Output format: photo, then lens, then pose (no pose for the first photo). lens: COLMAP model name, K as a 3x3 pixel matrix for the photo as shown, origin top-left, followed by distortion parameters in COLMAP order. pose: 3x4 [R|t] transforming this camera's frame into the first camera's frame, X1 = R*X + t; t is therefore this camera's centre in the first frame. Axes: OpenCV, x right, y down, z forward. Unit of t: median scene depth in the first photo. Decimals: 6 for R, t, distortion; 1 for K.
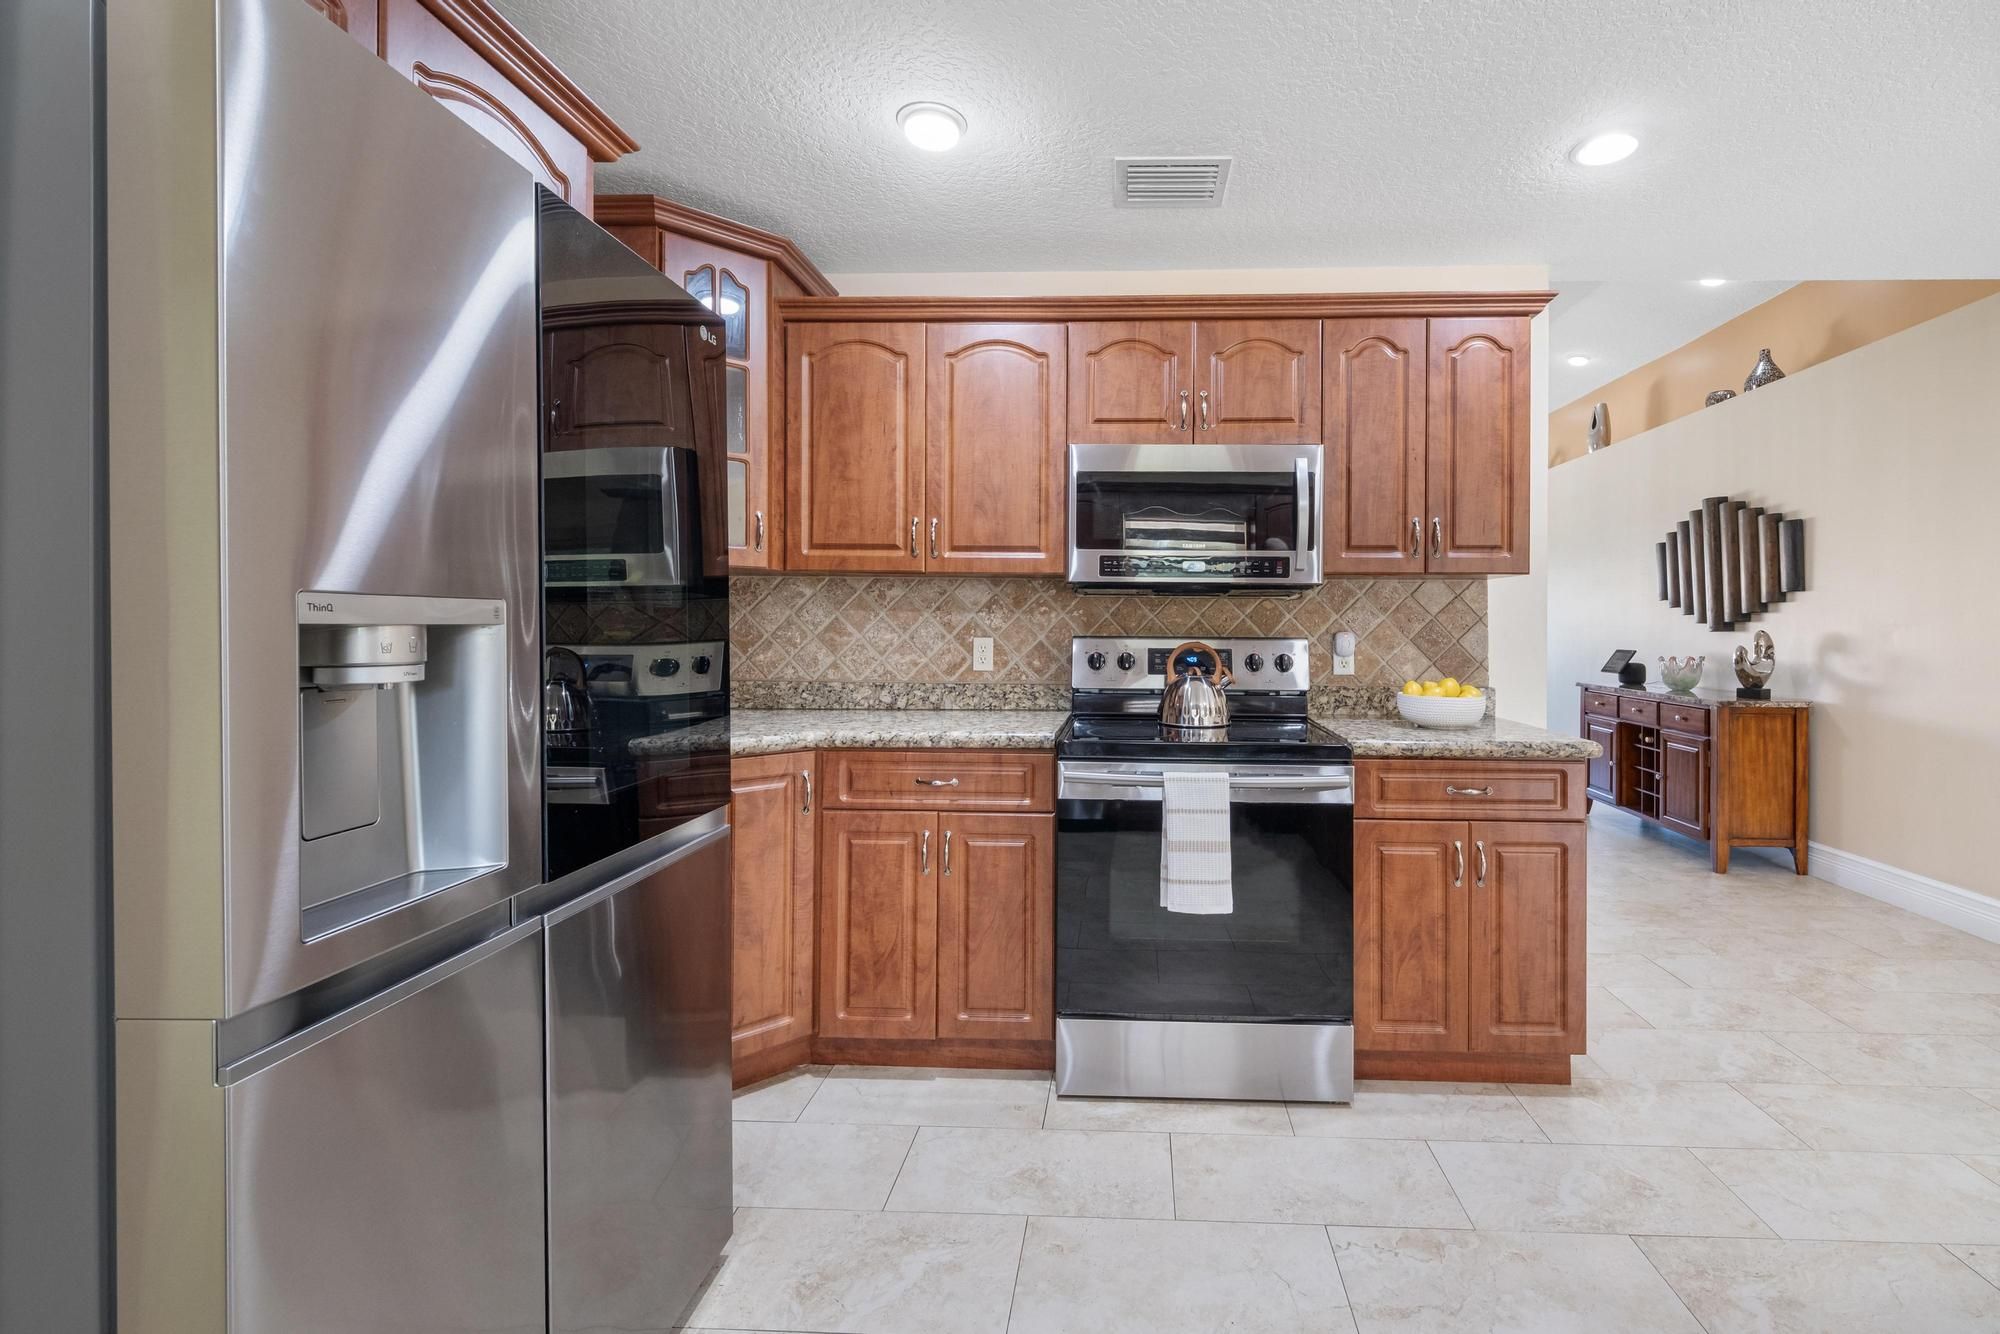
lens RADIAL K [[863.5, 0, 1099.8], [0, 863.5, 624.1], [0, 0, 1]] dist [0.011471, -0.004240]
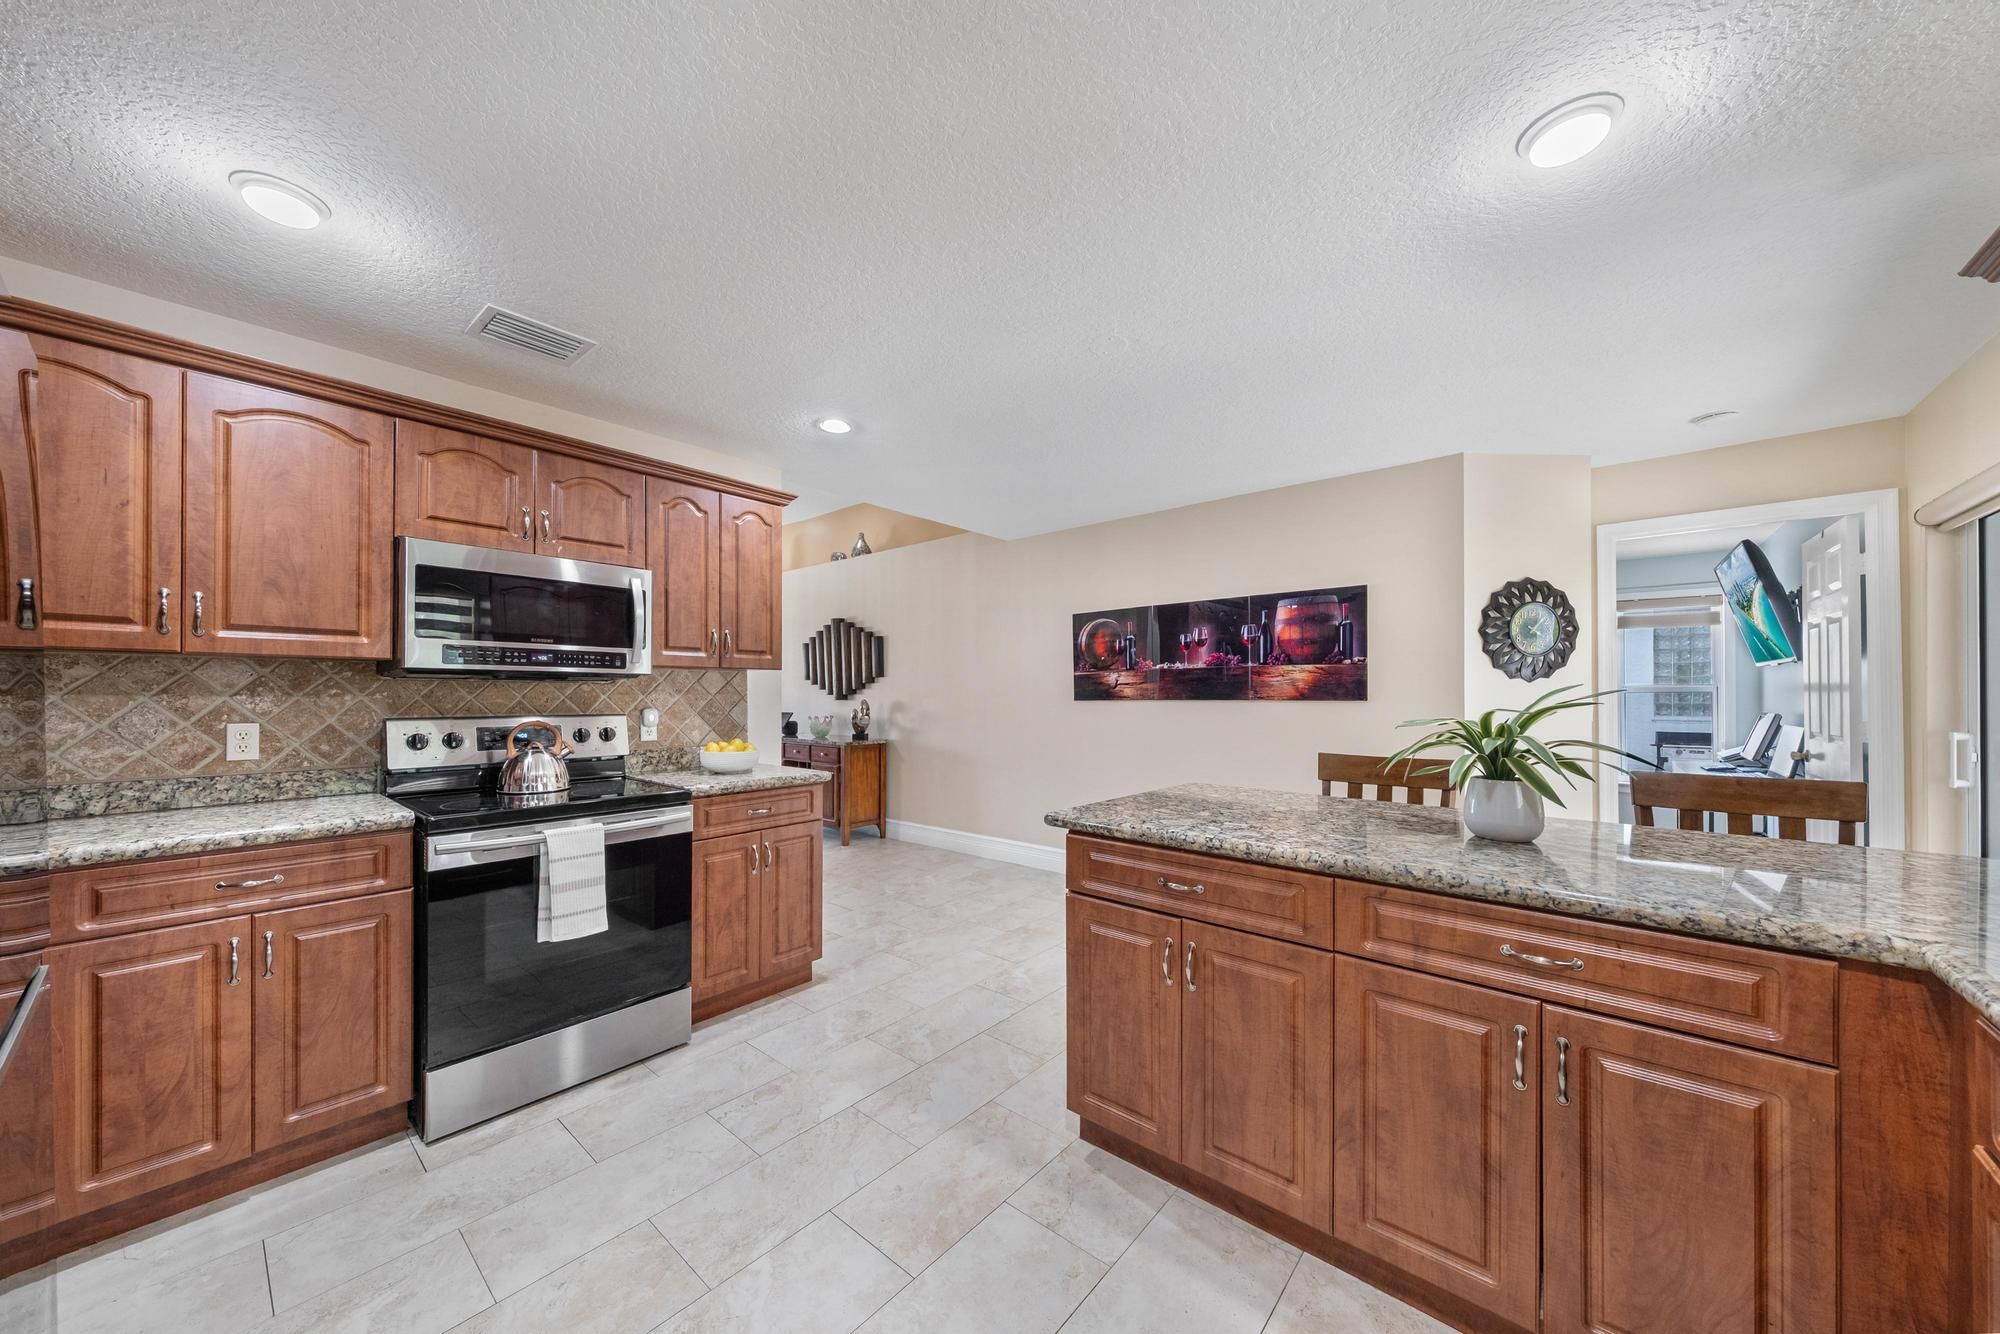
lens RADIAL K [[678.7, 0, 1004.4], [0, 678.7, 684.1], [0, 0, 1]] dist [0.002741, -0.001117]
pose [[0.616475, 0.006897, 0.787344, -0.243181], [0.000752, 0.999956, -0.009348, -0.021779], [-0.787374, 0.006355, 0.616443, -0.088485]]
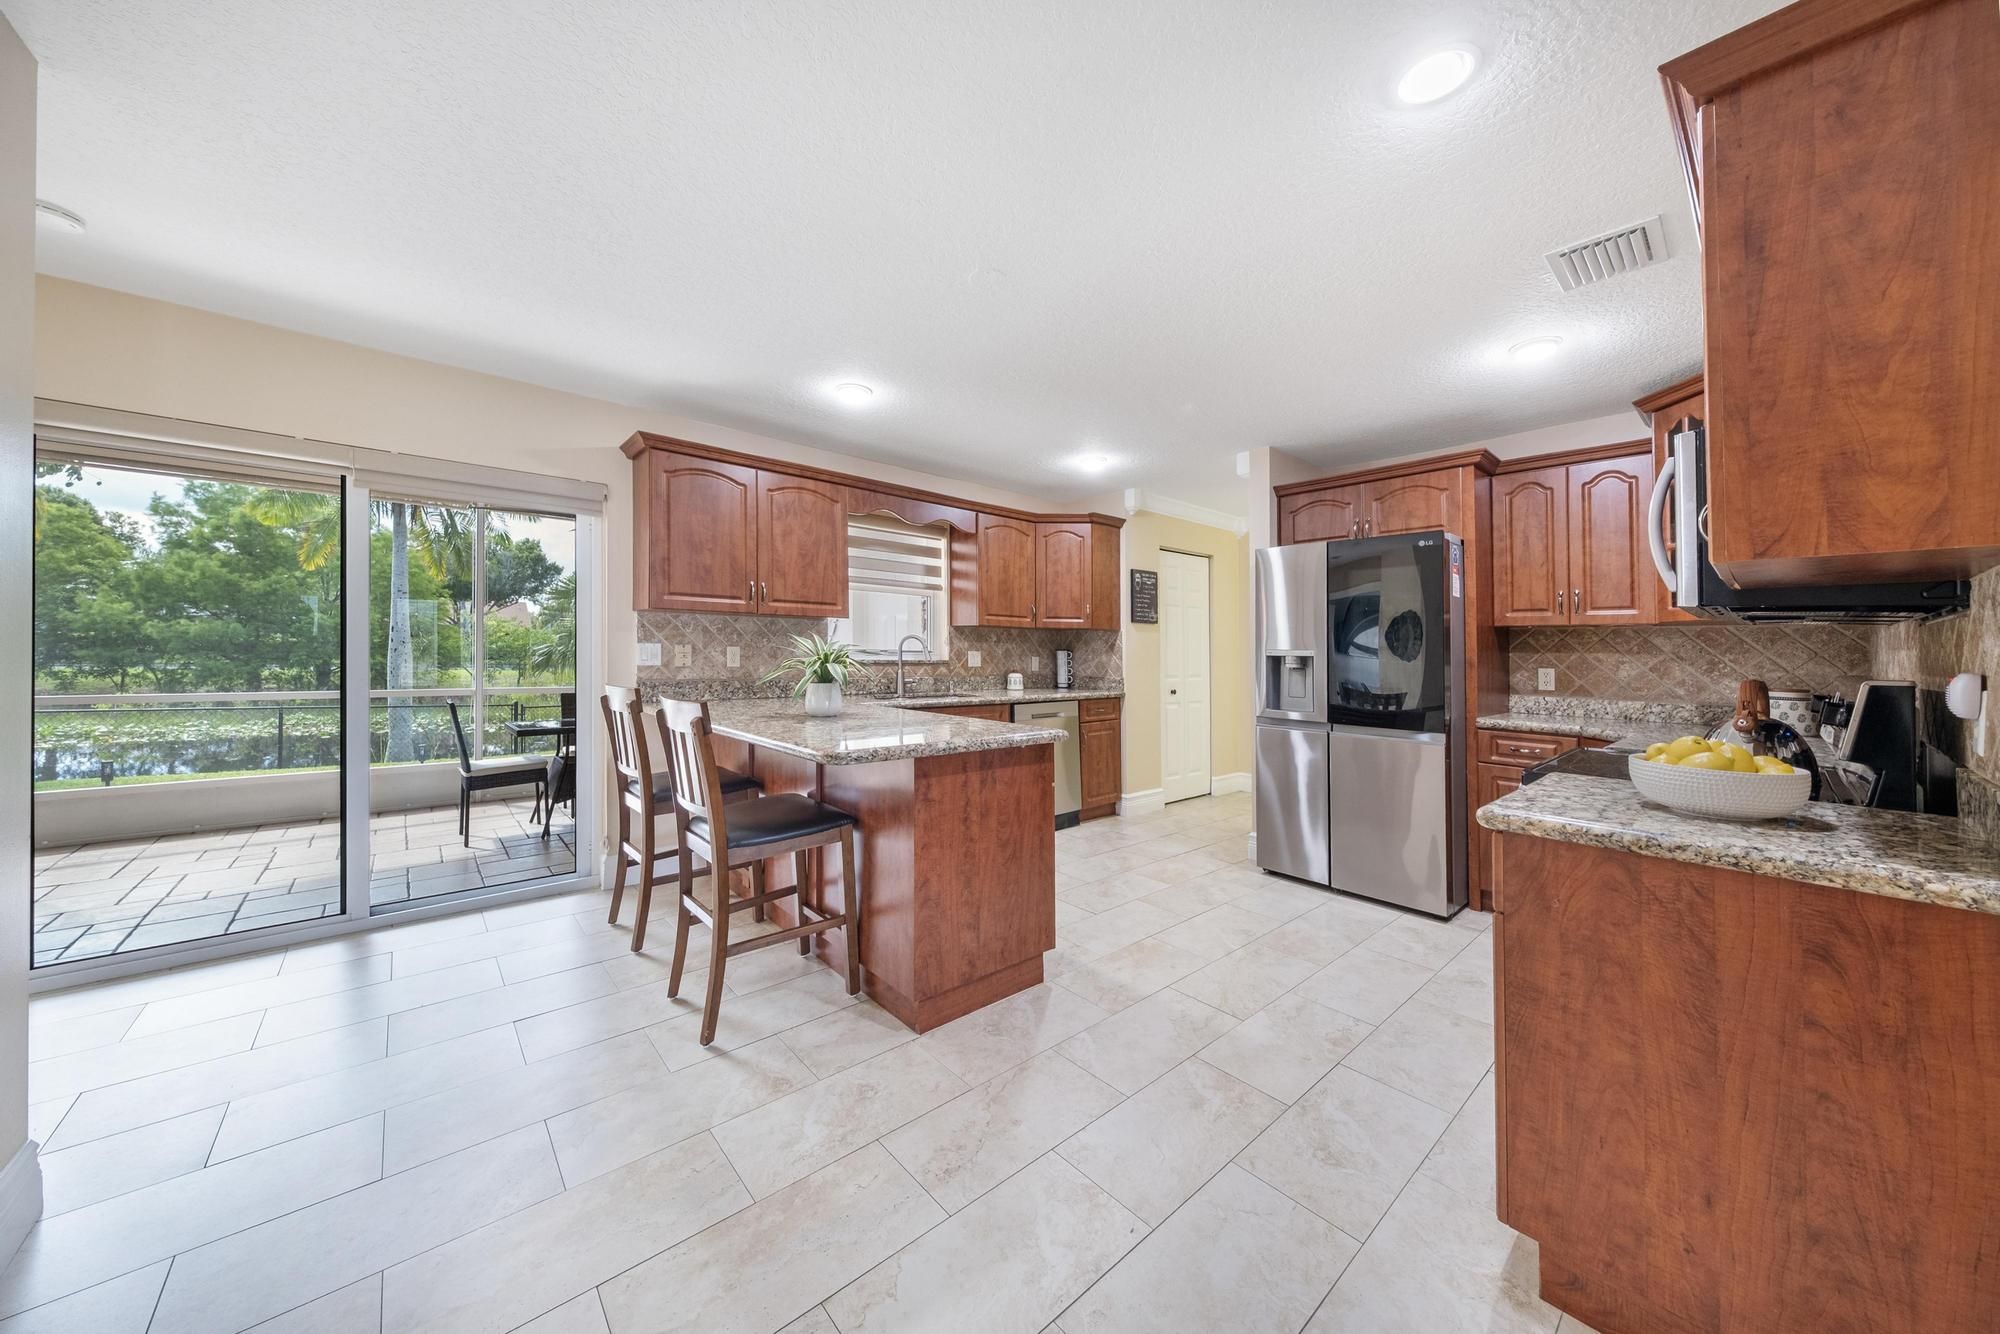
lens RADIAL K [[678.7, 0, 1013.2], [0, 678.7, 640.2], [0, 0, 1]] dist [0.002741, -0.001117]
pose [[-0.715796, -0.028299, -0.697736, 1.172306], [-0.018582, 0.999597, -0.021479, 0.007901], [0.698063, -0.002410, -0.716033, 1.022163]]
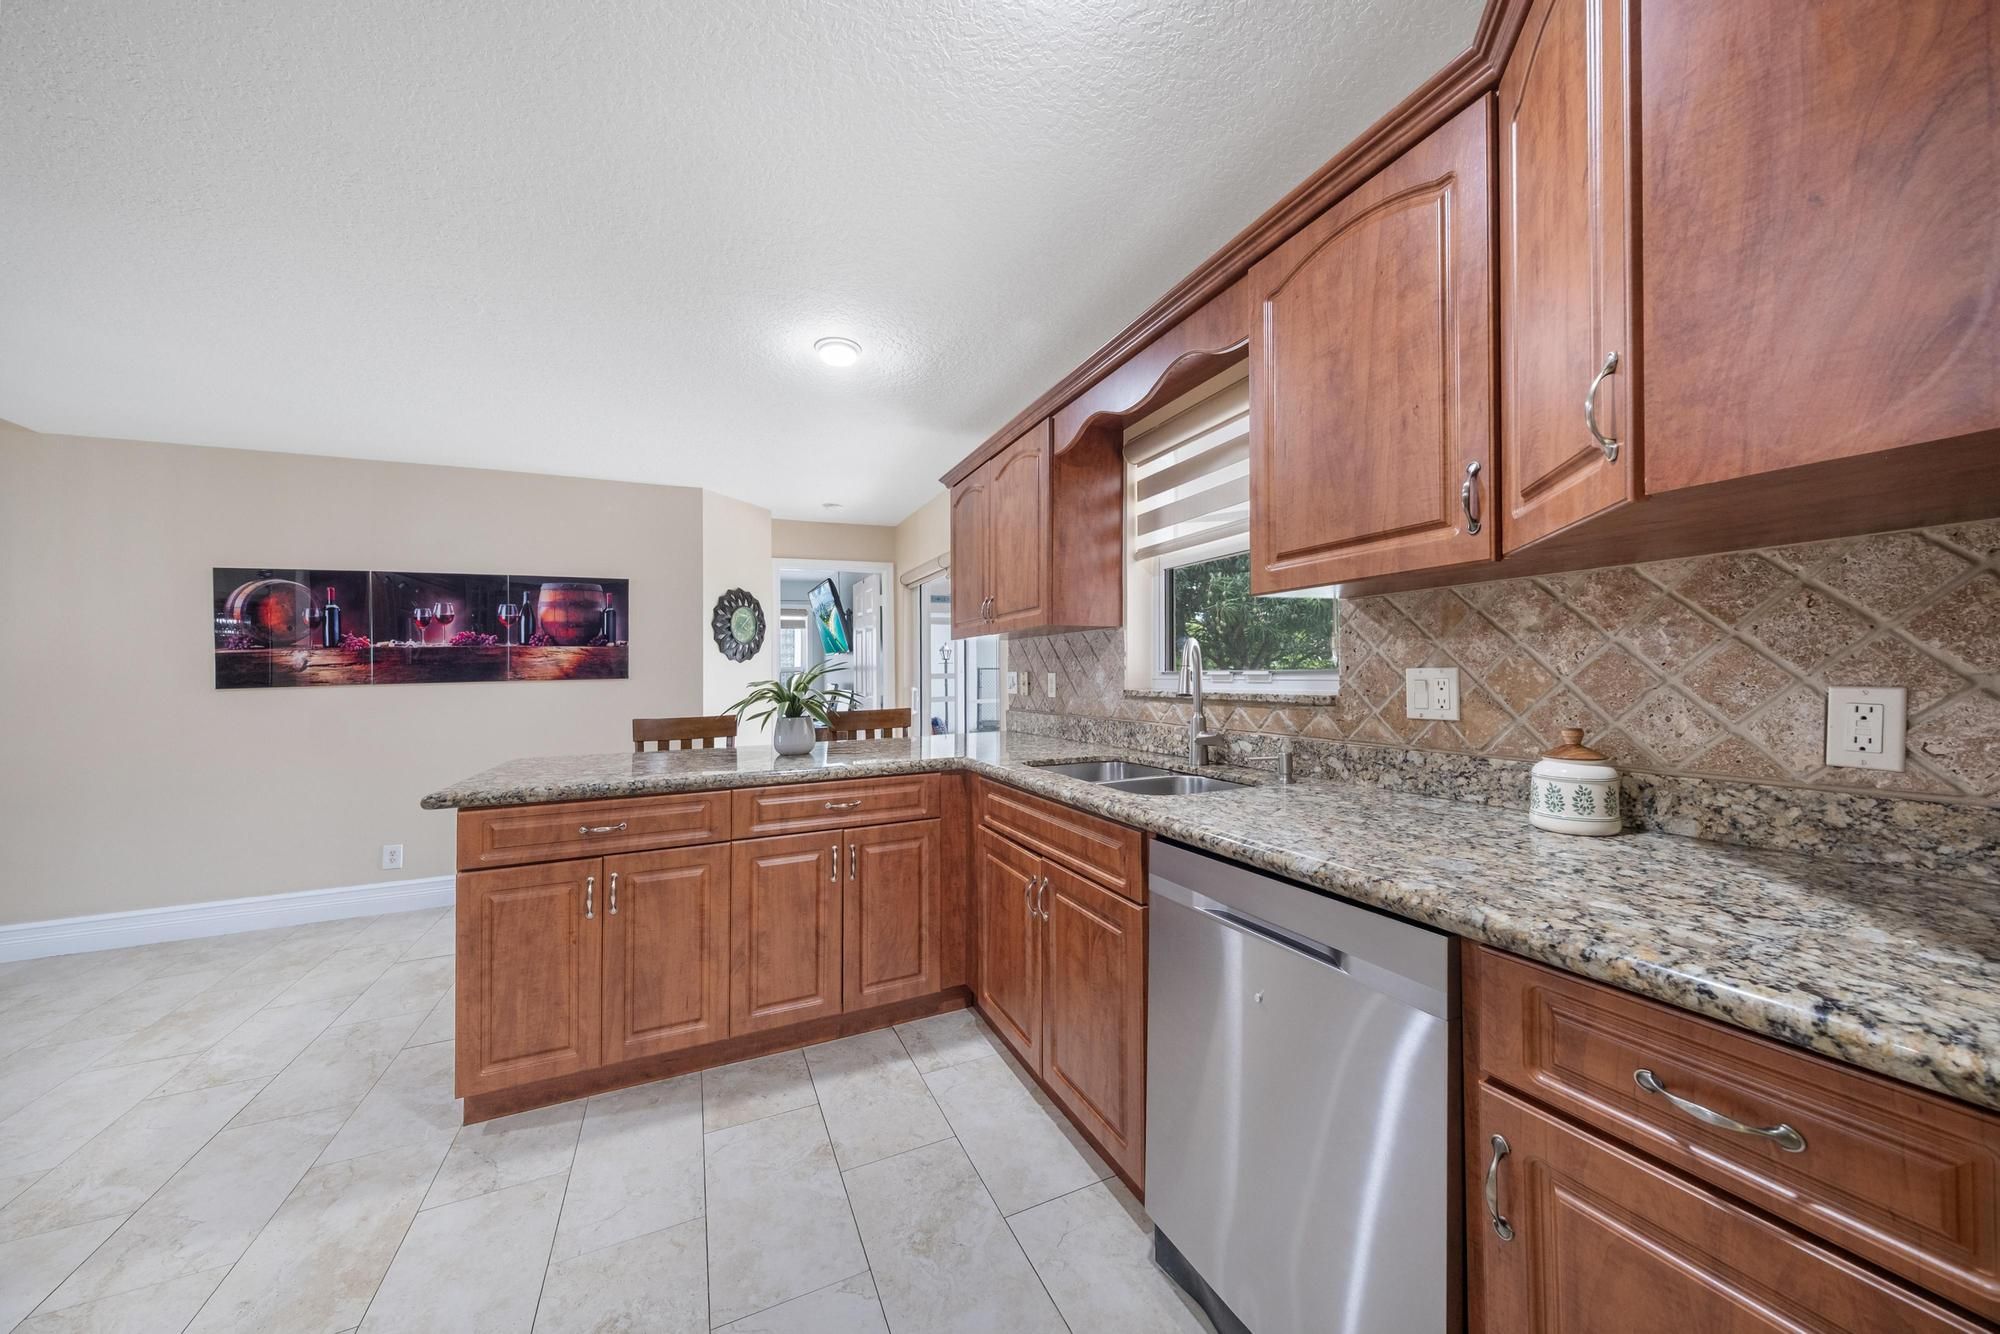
lens RADIAL K [[678.7, 0, 987.4], [0, 678.7, 672.5], [0, 0, 1]] dist [0.002741, -0.001117]
pose [[-0.444570, 0.005693, 0.895726, -0.513856], [0.016233, 0.999867, 0.001702, -0.004038], [-0.895597, 0.015297, -0.444603, 0.137376]]
